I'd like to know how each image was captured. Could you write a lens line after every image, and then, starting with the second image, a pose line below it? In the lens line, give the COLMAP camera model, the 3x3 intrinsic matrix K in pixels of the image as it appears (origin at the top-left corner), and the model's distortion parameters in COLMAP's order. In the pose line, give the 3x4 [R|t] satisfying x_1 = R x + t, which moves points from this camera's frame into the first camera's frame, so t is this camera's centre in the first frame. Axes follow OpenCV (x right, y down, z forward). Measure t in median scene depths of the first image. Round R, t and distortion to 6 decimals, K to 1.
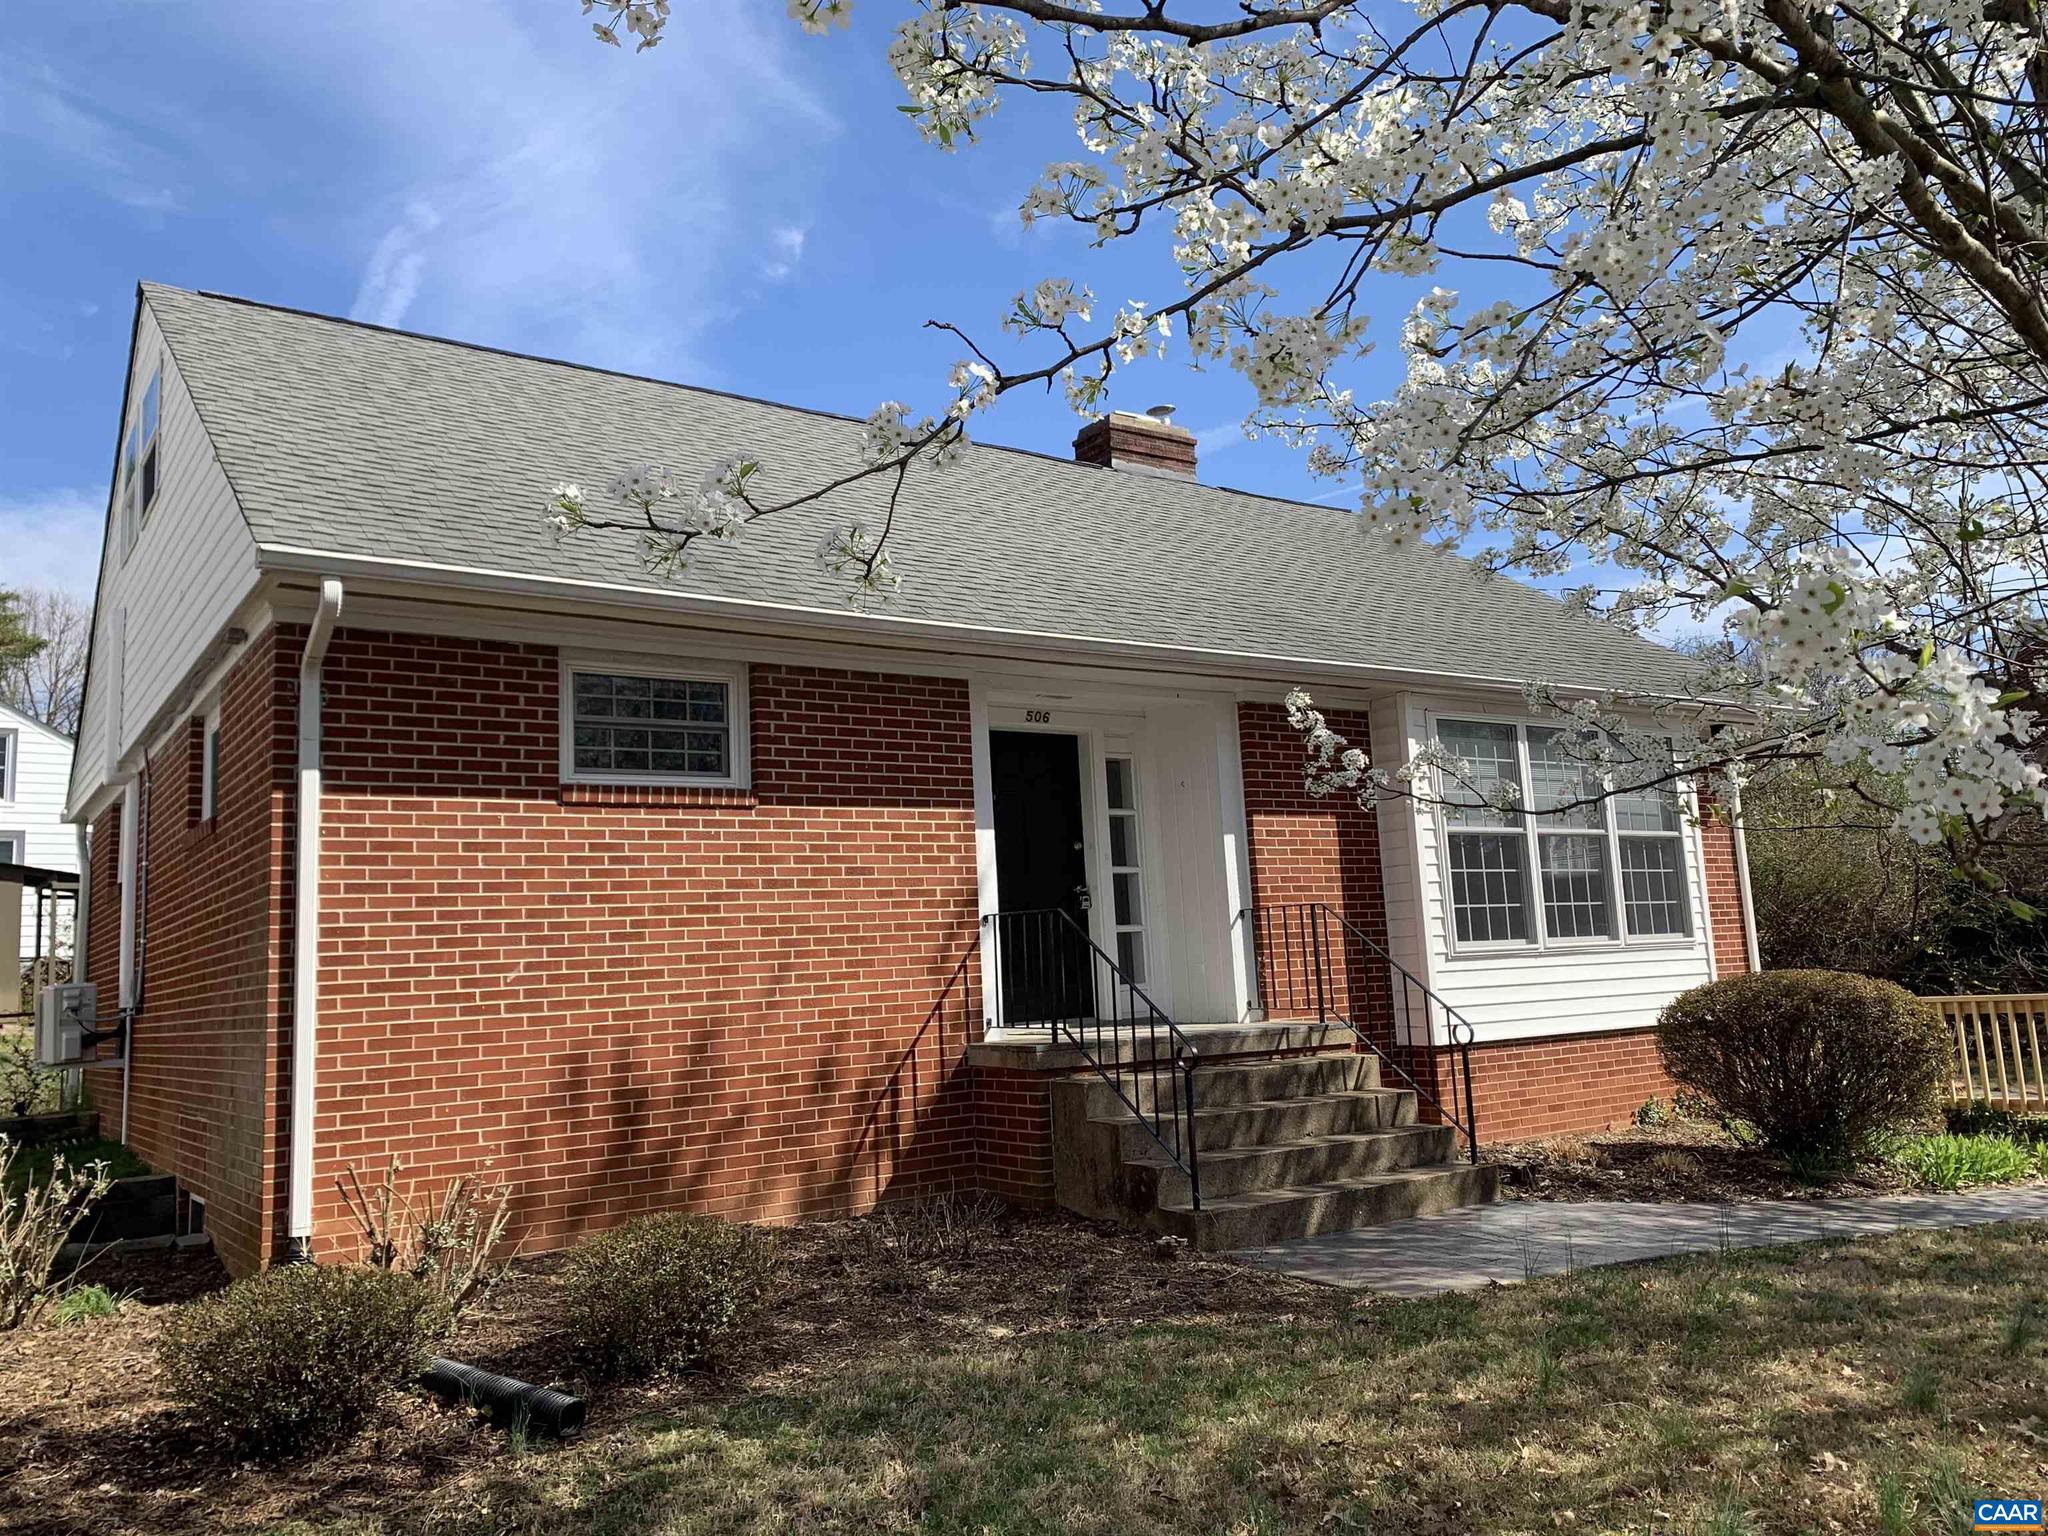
lens RADIAL K [[1398.0, 0, 981.5], [0, 1398.0, 755.6], [0, 0, 1]] dist [0.150614, -0.348149]
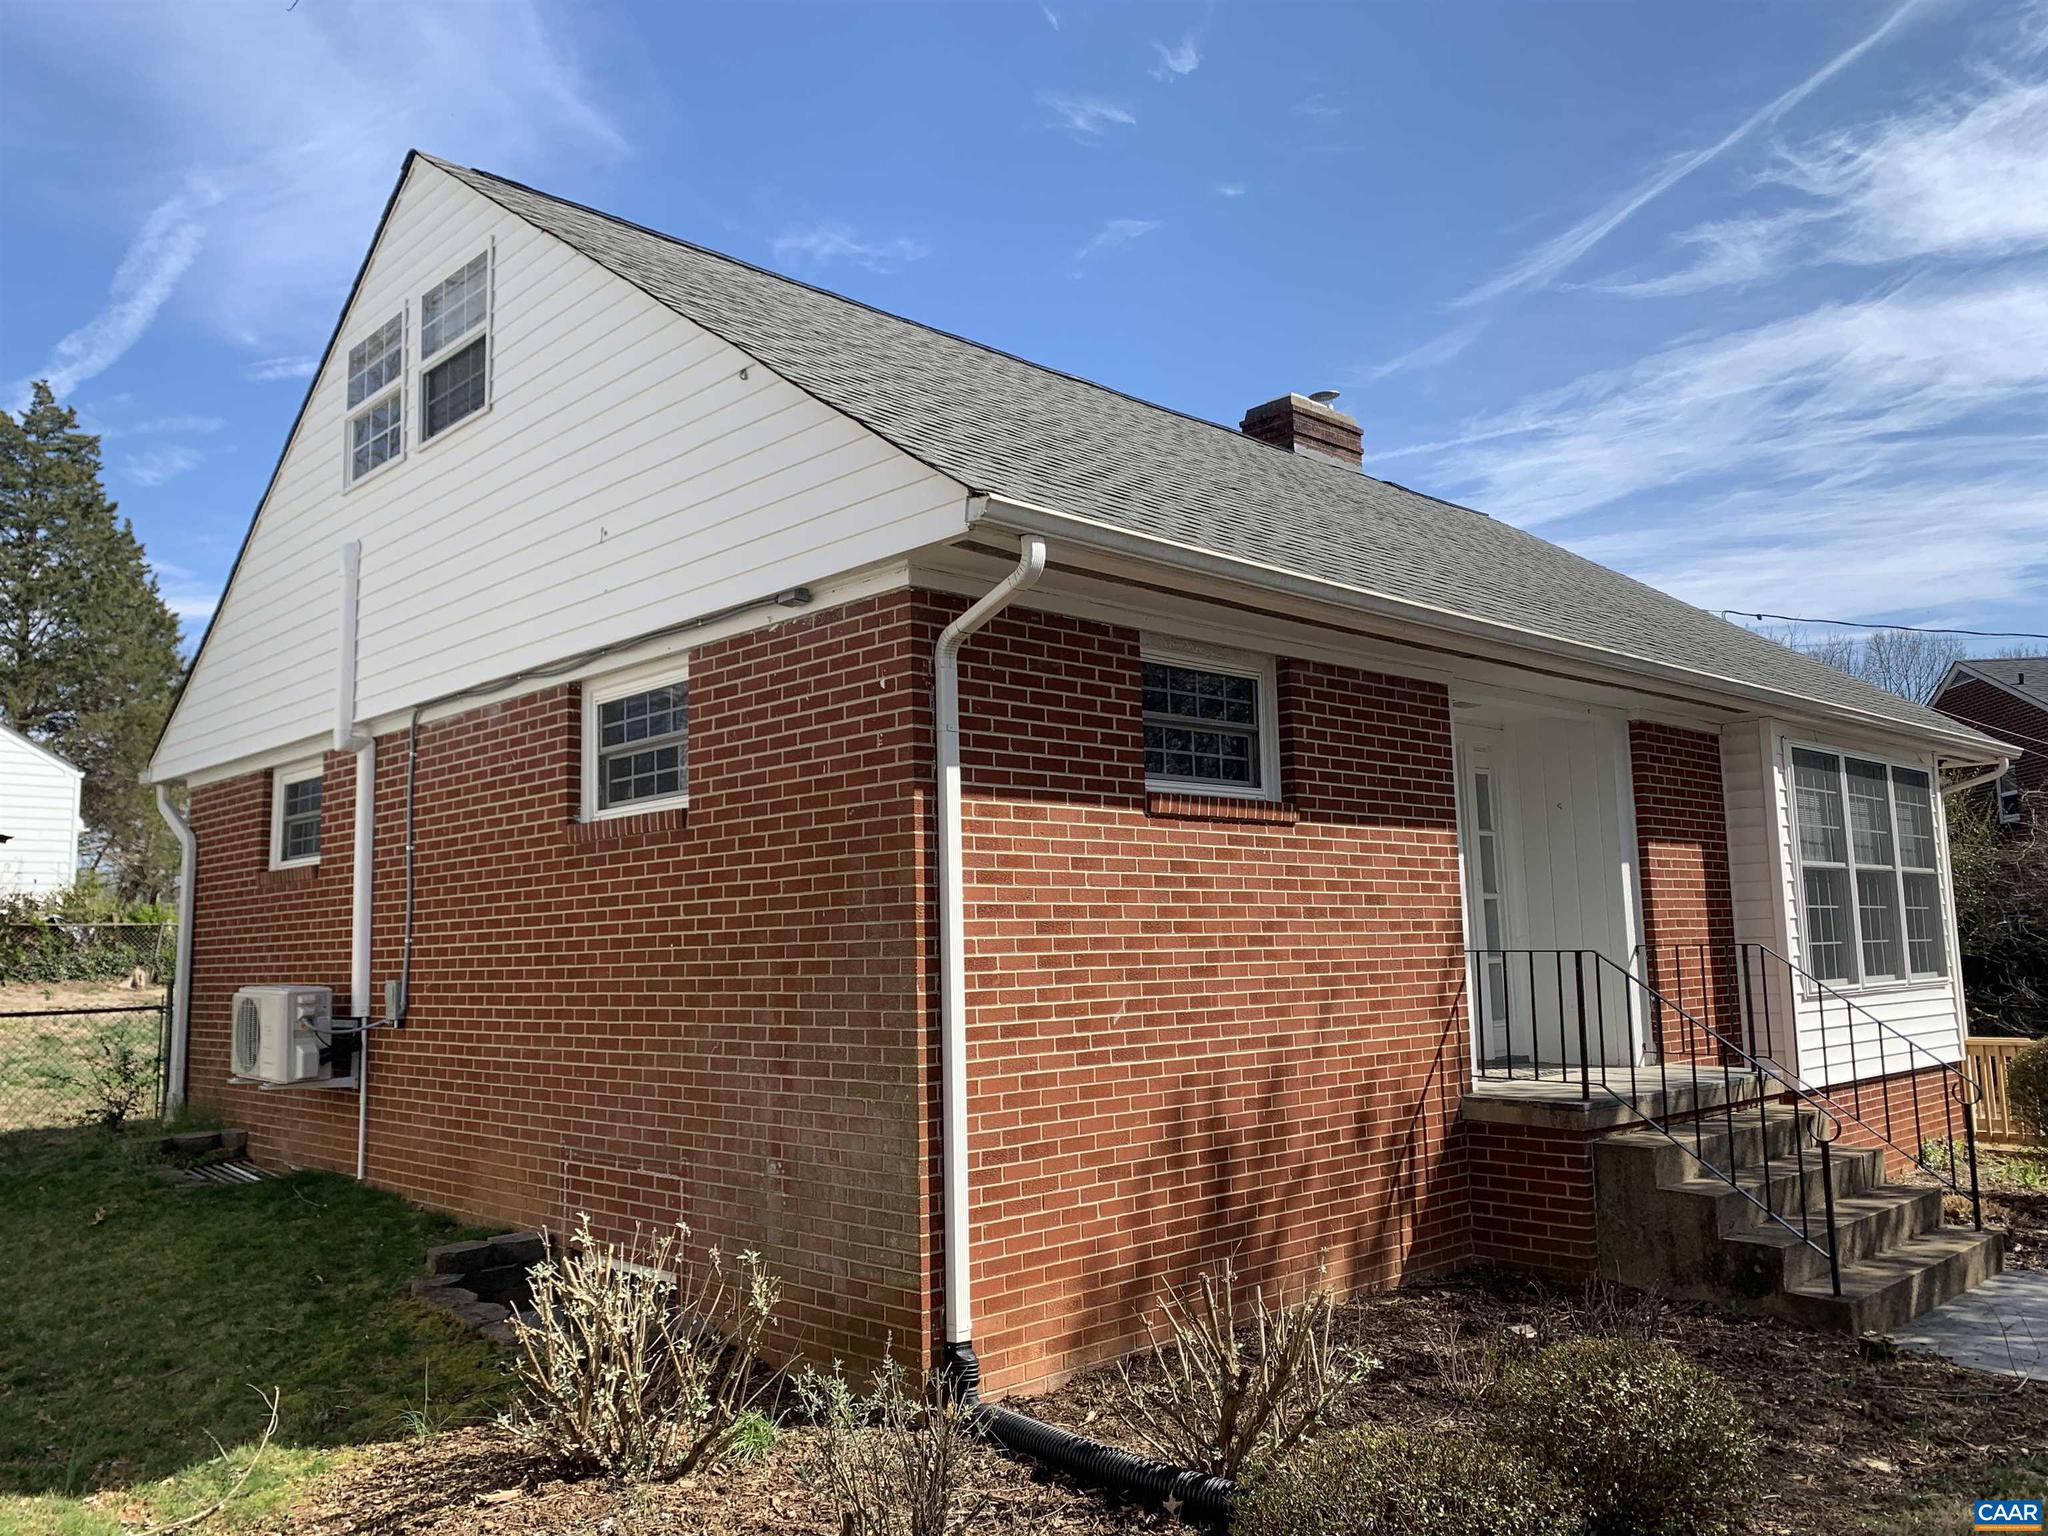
lens RADIAL K [[1398.0, 0, 981.5], [0, 1398.0, 755.6], [0, 0, 1]] dist [0.150614, -0.348149]
pose [[0.990546, 0.052265, 0.126837, -0.469190], [-0.054802, 0.998359, 0.016595, -0.009587], [-0.125761, -0.023389, 0.991785, 0.157248]]
